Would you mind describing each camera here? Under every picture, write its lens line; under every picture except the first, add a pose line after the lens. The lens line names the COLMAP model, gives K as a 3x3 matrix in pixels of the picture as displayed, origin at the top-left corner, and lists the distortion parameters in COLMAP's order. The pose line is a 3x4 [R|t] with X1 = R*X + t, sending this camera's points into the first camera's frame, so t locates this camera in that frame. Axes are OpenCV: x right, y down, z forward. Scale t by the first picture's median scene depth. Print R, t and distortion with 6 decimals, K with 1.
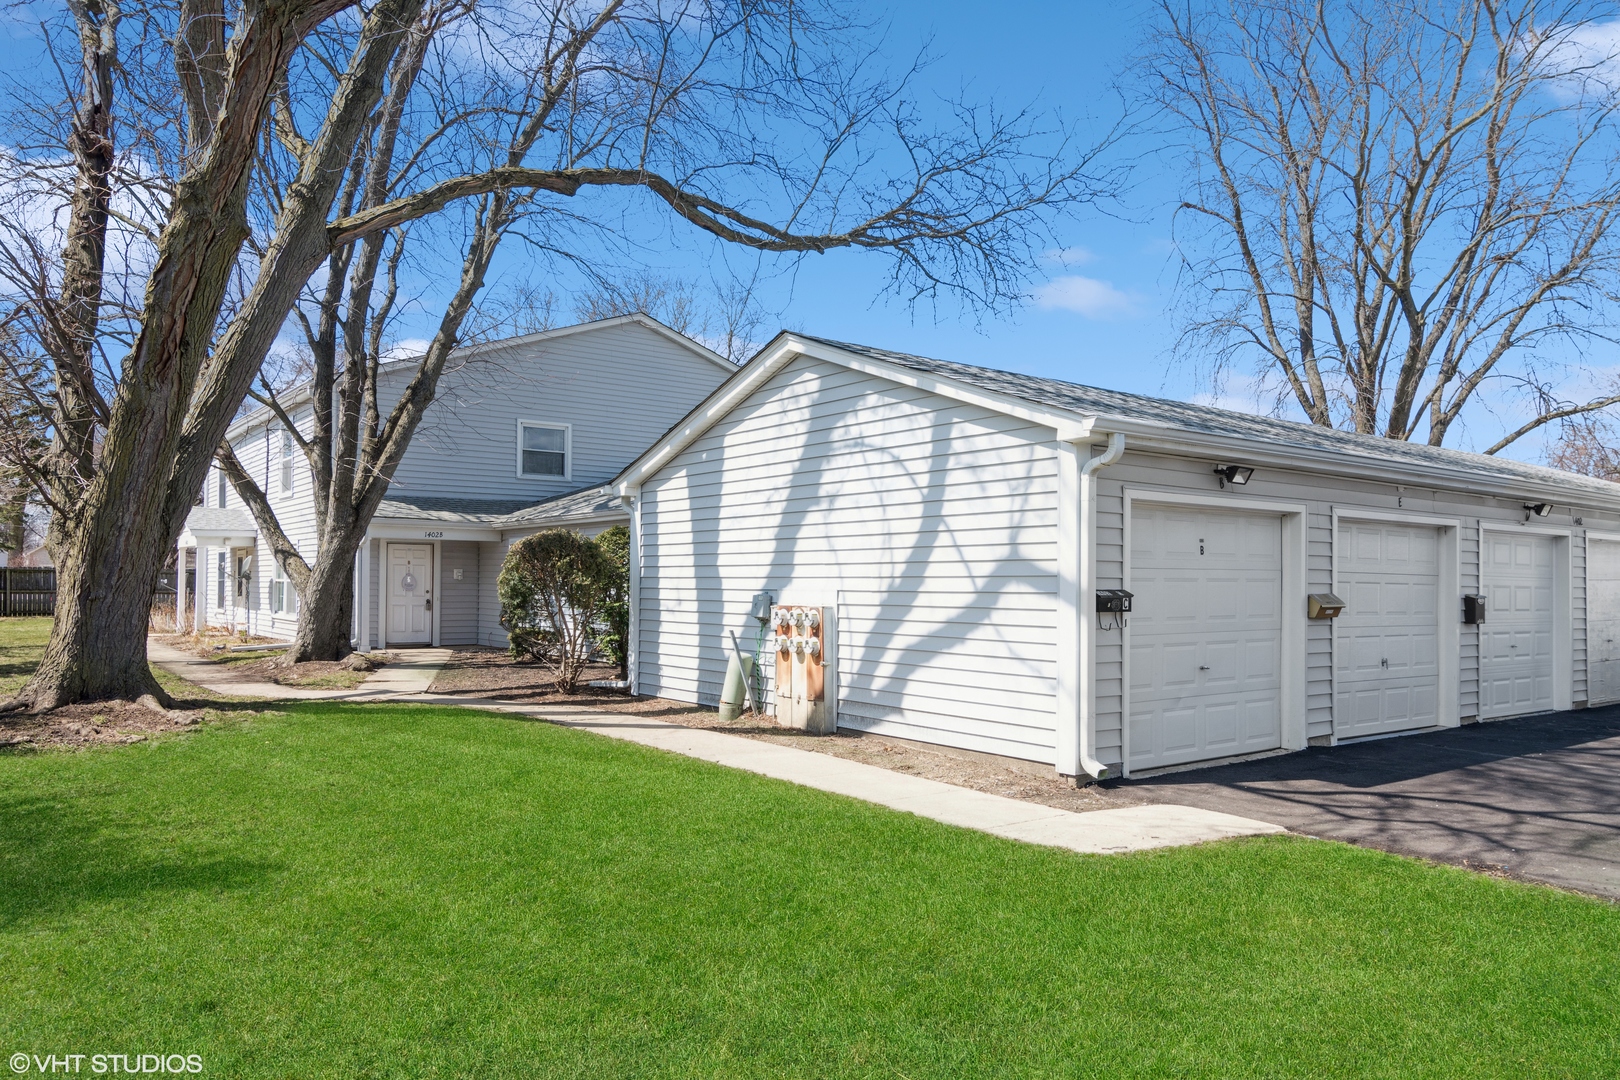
lens RADIAL K [[1112.2, 0, 799.9], [0, 1112.2, 565.4], [0, 0, 1]] dist [0.001911, 0.002364]
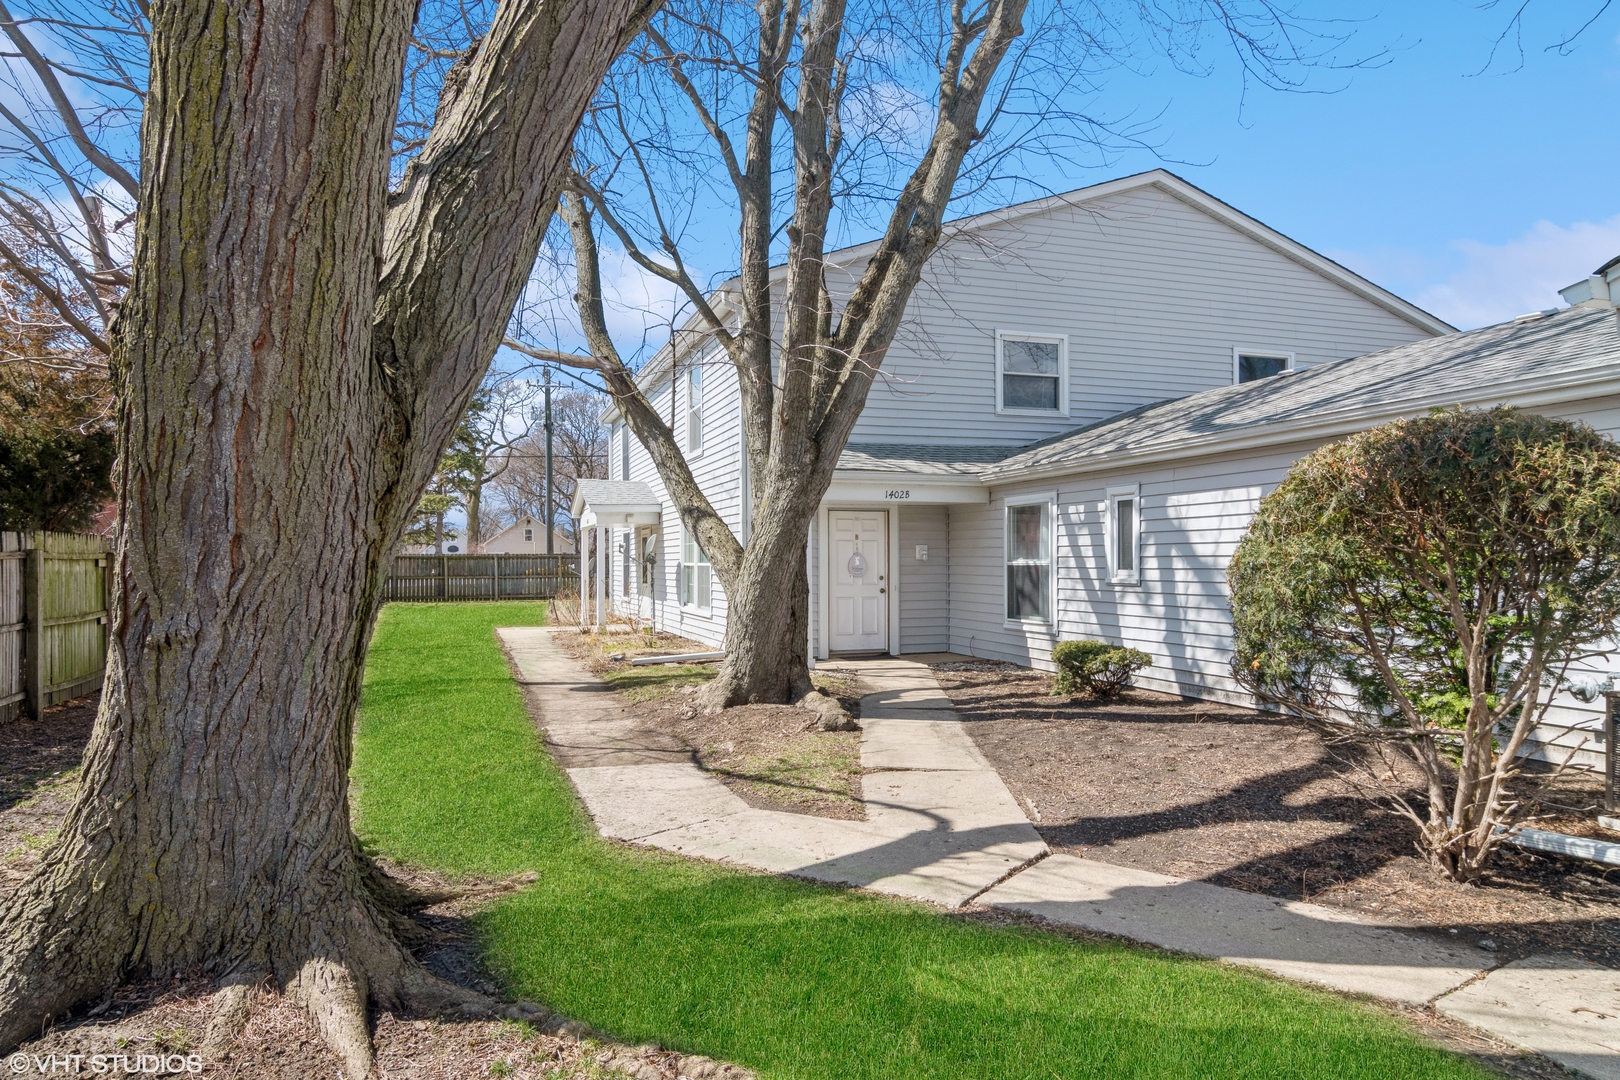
lens RADIAL K [[1041.8, 0, 809.3], [0, 1041.8, 542.1], [0, 0, 1]] dist [-0.001869, -0.000475]
pose [[0.950631, -0.019314, -0.309721, -0.187935], [0.018556, 0.999813, -0.005393, 0.003894], [0.309767, -0.000621, 0.950812, 0.387418]]
